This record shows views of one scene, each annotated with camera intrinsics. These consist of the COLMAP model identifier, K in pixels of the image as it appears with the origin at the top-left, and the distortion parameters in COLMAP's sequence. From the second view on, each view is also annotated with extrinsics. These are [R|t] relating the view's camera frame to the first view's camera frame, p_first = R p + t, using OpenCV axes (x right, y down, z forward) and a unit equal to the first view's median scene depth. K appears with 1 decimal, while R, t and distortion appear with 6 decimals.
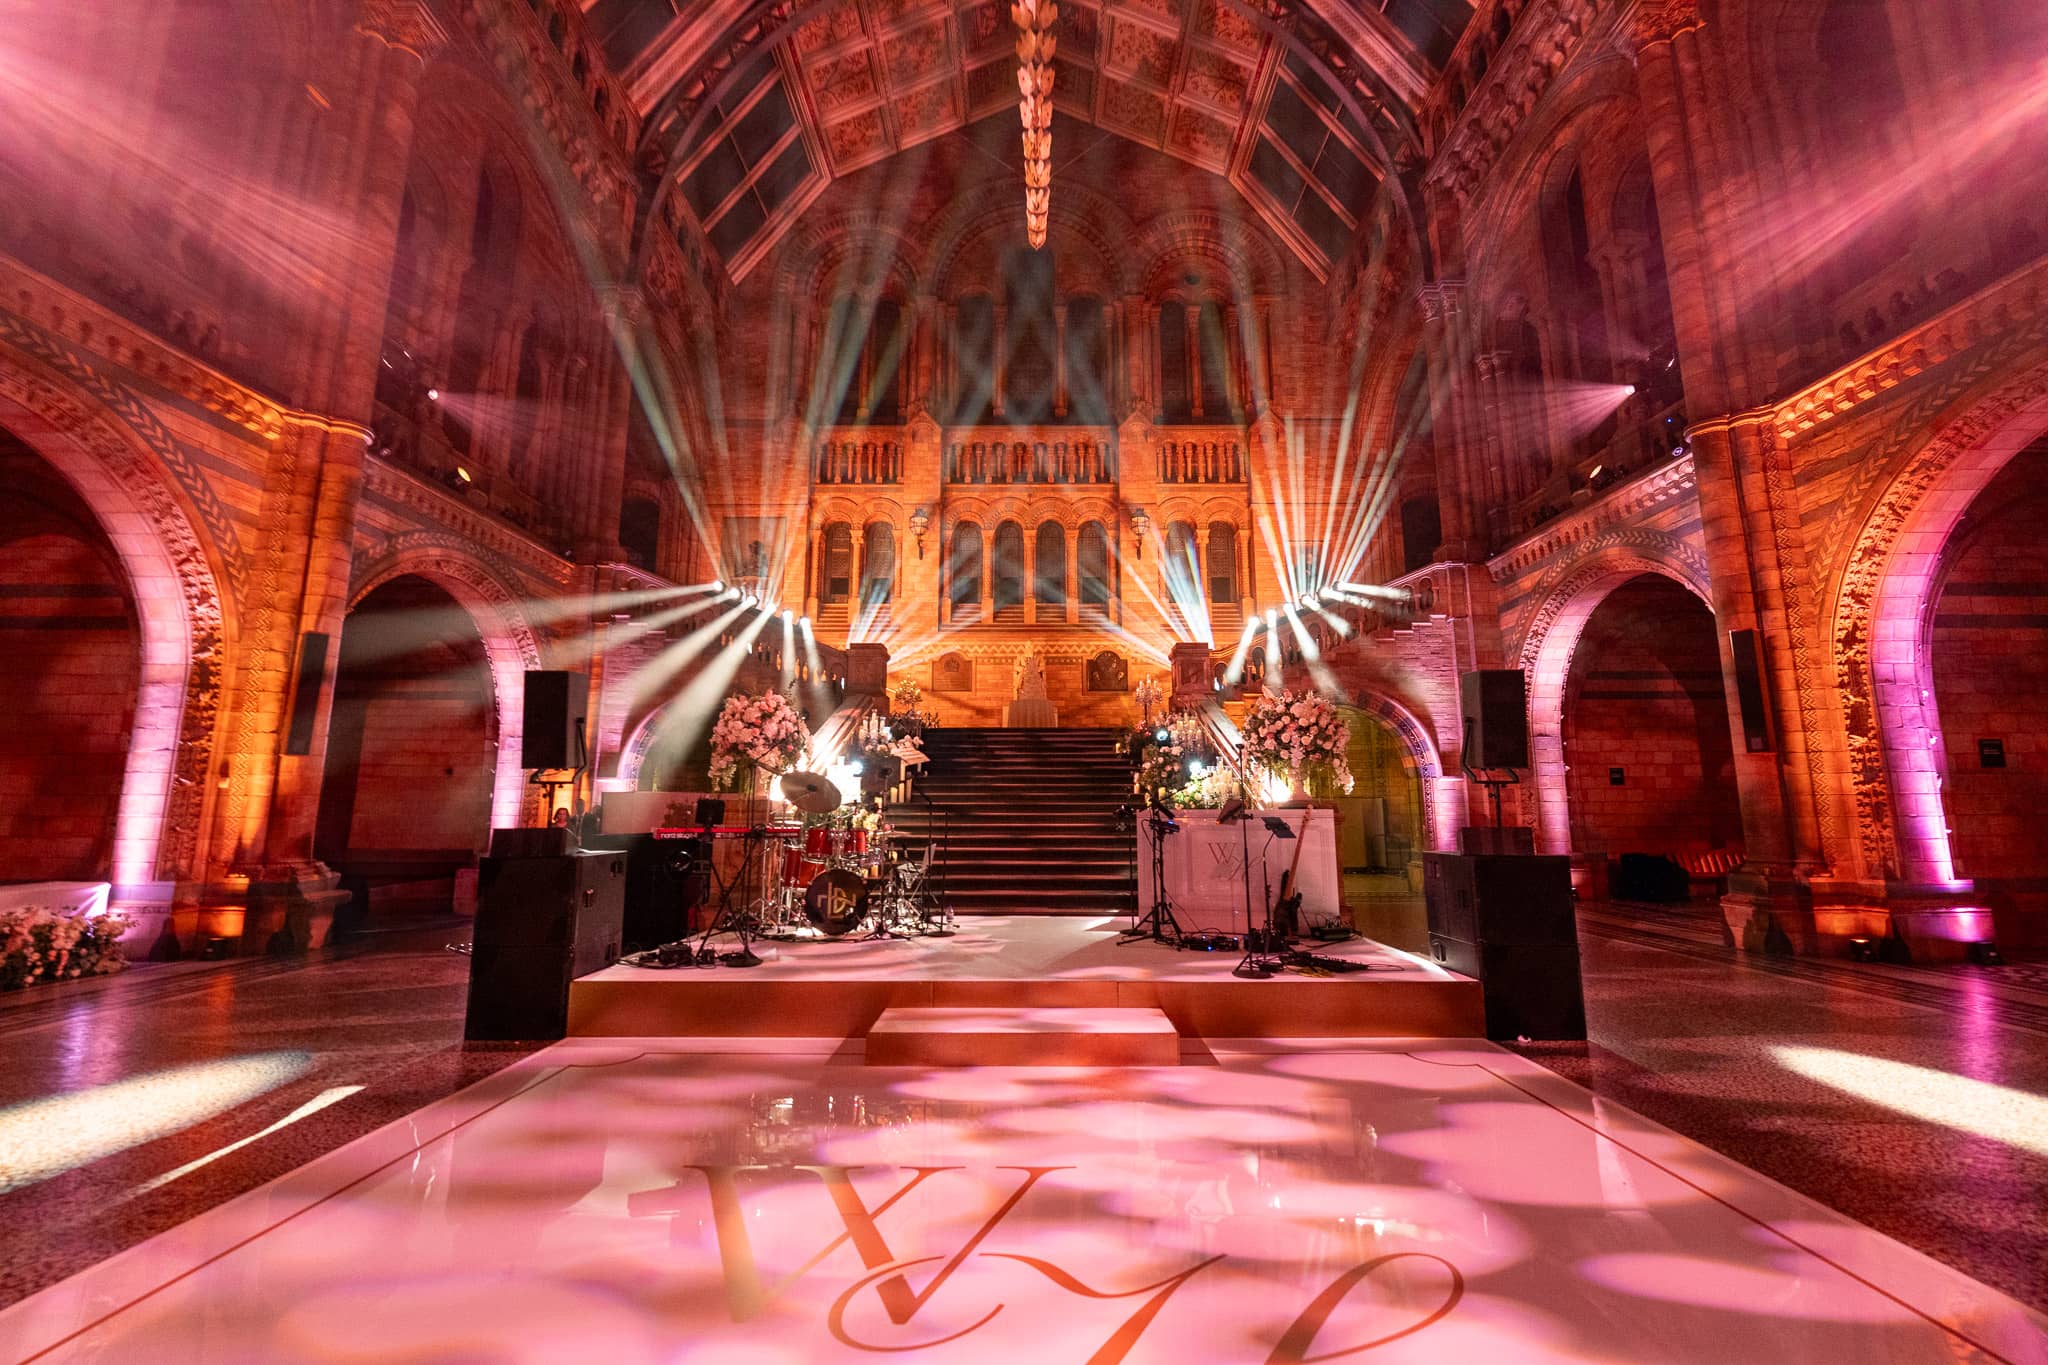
lens RADIAL K [[831.3, 0, 1028.6], [0, 831.3, 678.4], [0, 0, 1]] dist [-0.004658, -0.003369]
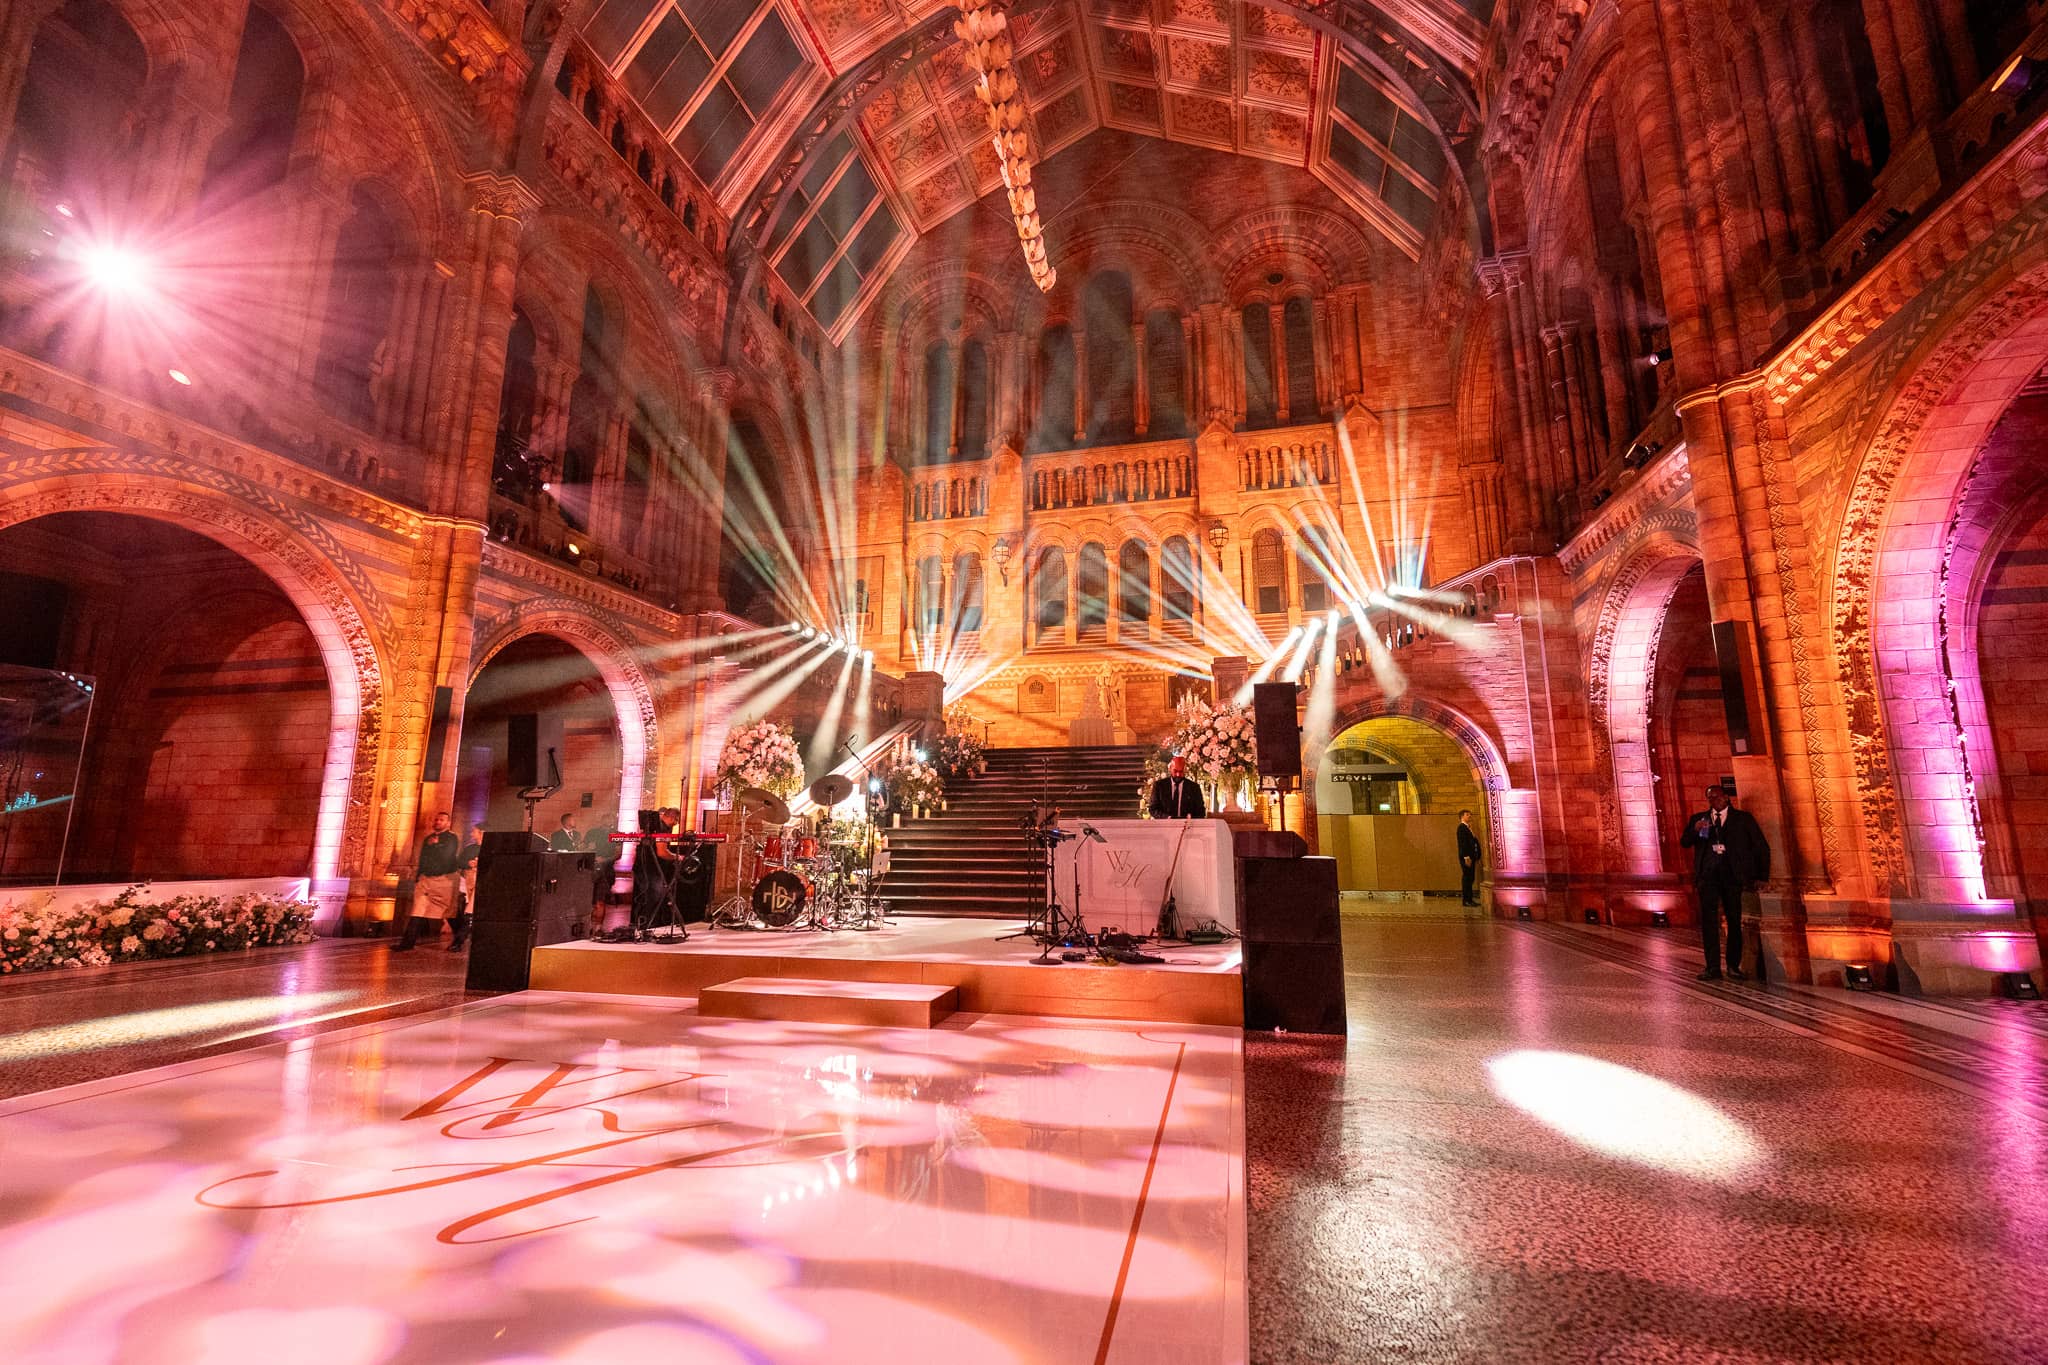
lens RADIAL K [[863.3, 0, 1026.0], [0, 863.3, 681.5], [0, 0, 1]] dist [-0.005420, -0.002743]
pose [[0.971897, -0.041091, -0.231793, 0.263873], [0.036907, 0.999068, -0.022361, 0.000385], [0.232496, 0.013178, 0.972508, -0.075168]]
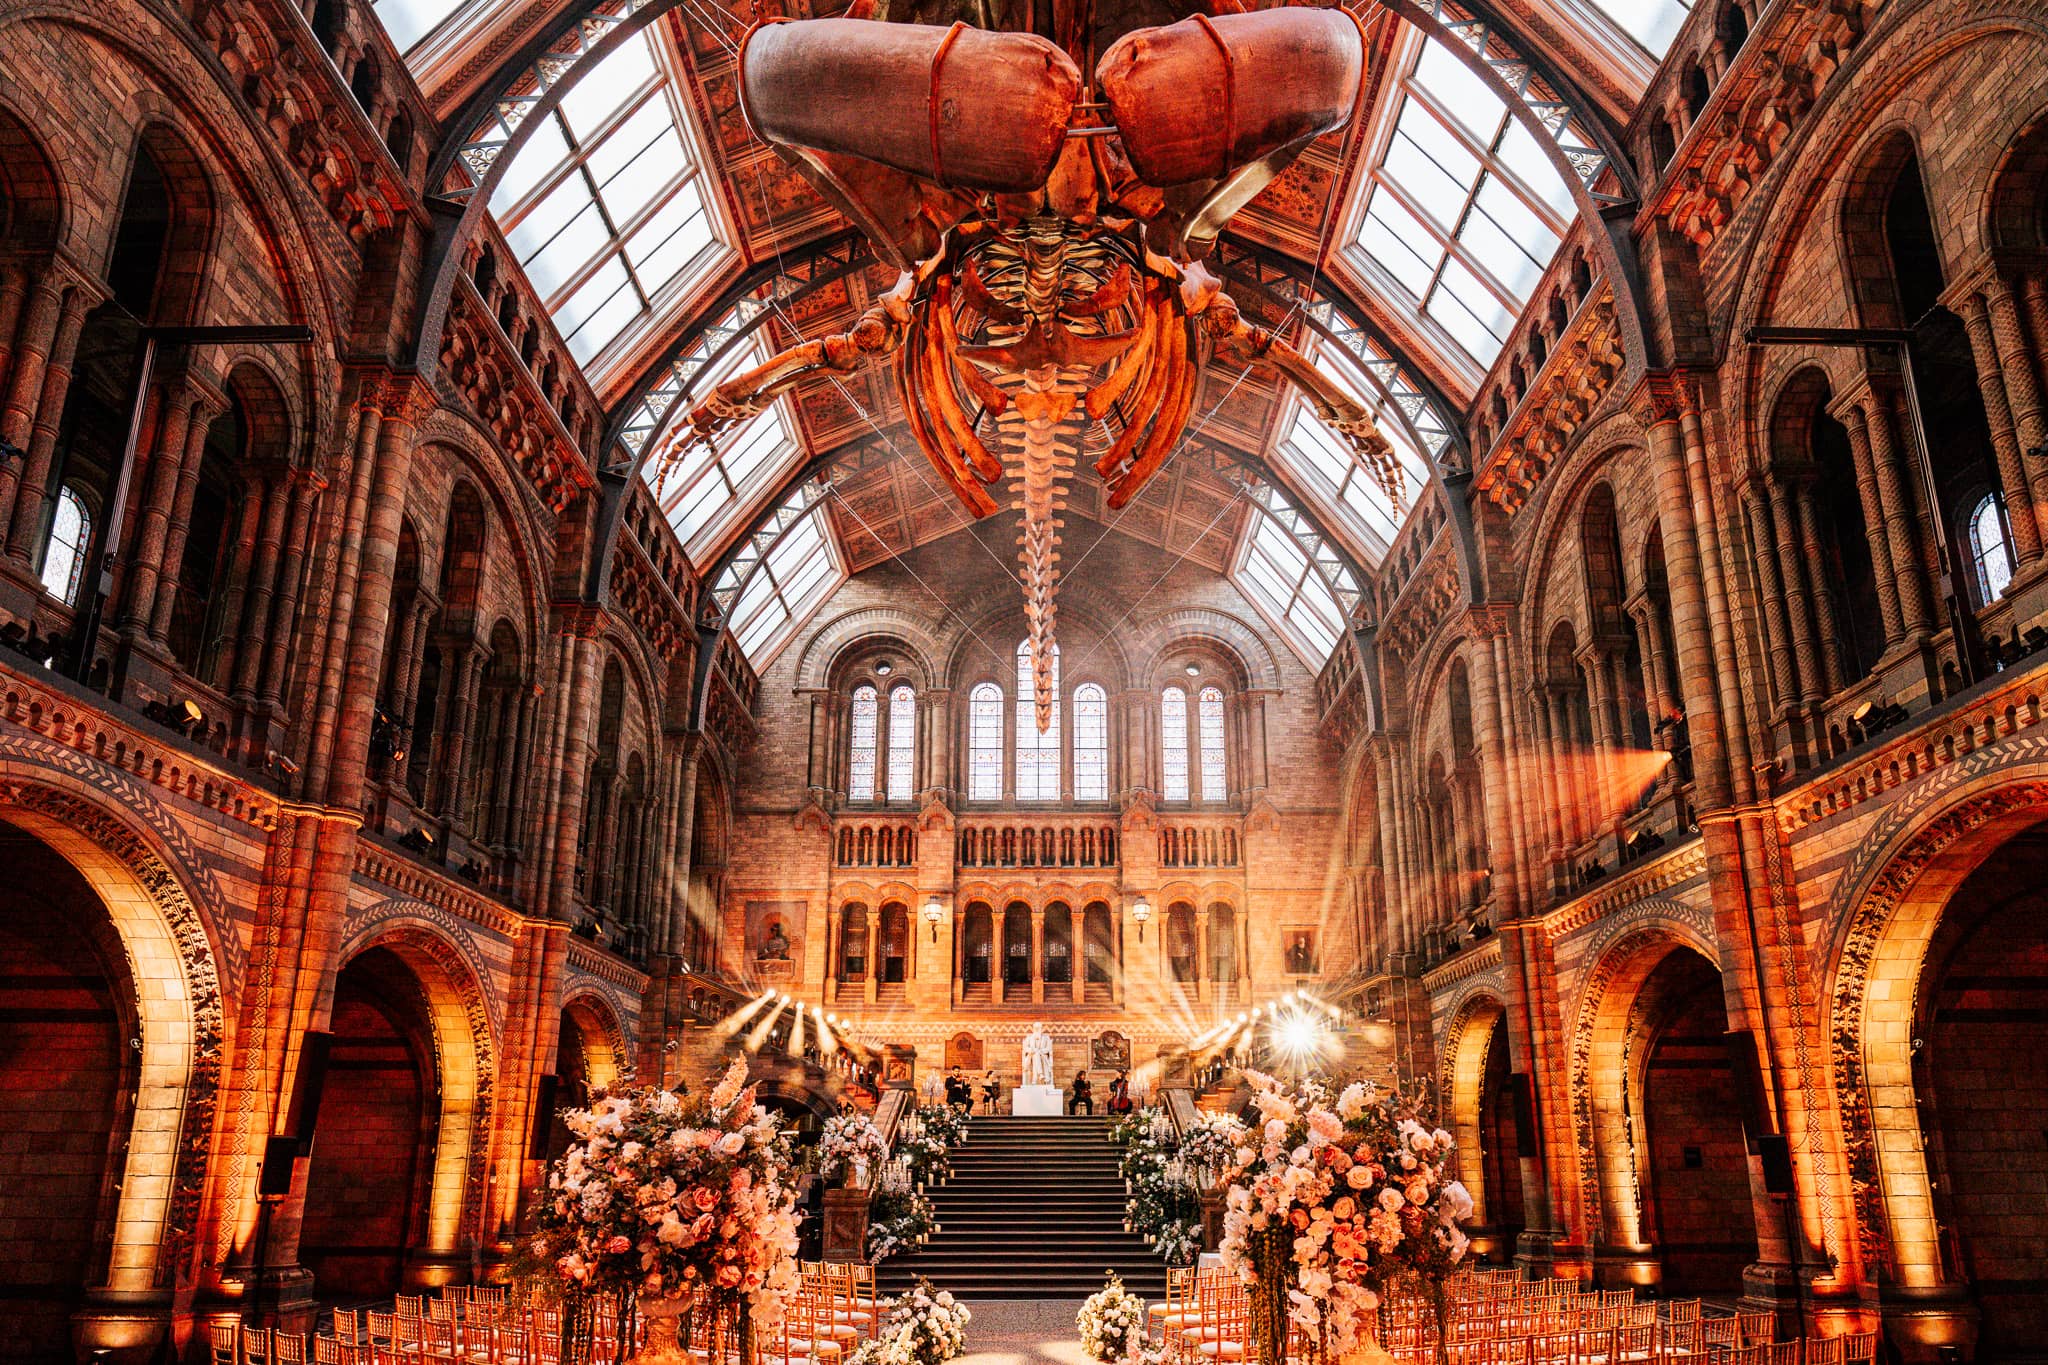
lens RADIAL K [[1118.0, 0, 1049.0], [0, 1118.0, 914.6], [0, 0, 1]] dist [-0.000289, -0.007471]
pose [[0.999953, 0.001046, 0.009666, 0.003557], [-0.000454, 0.998135, -0.061043, -0.172821], [-0.009712, 0.061035, 0.998088, -0.797320]]
